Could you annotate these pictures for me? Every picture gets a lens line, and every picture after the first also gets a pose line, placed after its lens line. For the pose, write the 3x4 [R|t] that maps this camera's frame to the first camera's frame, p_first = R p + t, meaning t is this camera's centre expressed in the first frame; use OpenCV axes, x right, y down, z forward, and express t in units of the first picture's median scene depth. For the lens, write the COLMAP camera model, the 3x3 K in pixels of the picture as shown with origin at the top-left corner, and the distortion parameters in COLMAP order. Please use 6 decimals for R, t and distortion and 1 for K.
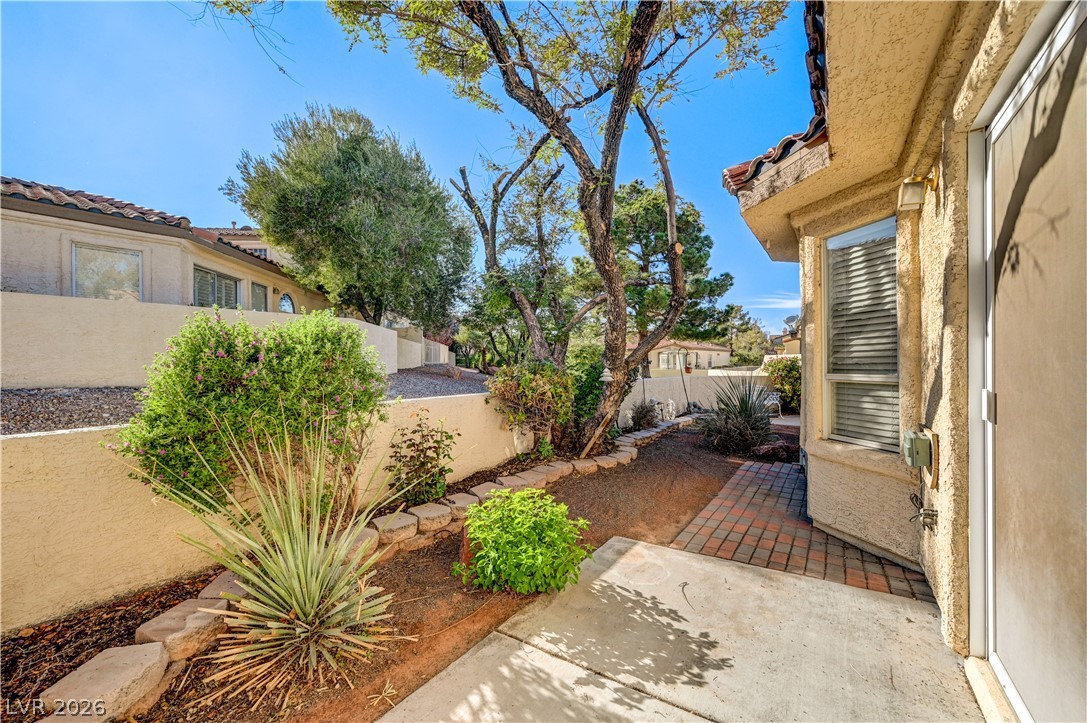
lens RADIAL K [[435.3, 0, 543.2], [0, 435.3, 362.2], [0, 0, 1]] dist [0.000984, 0.000355]
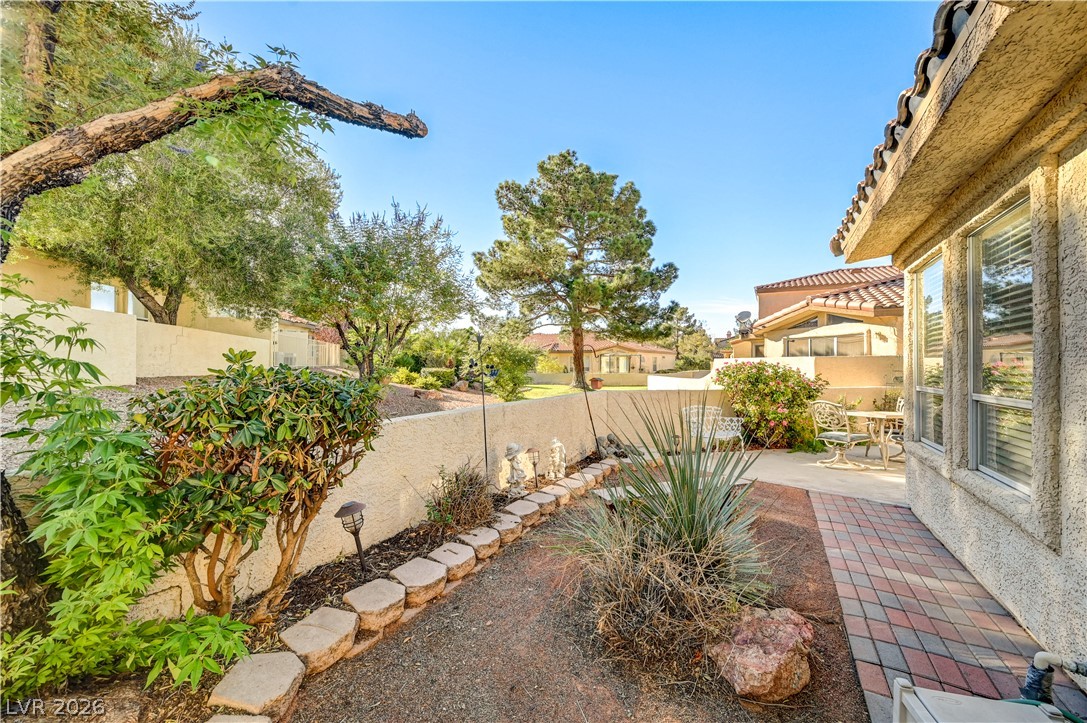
lens RADIAL K [[435.3, 0, 543.7], [0, 435.3, 363.4], [0, 0, 1]] dist [0.000984, 0.000355]
pose [[0.994125, 0.004600, 0.108139, 0.071640], [-0.004412, 0.999988, -0.001976, -0.002847], [-0.108147, 0.001488, 0.994134, 0.153420]]
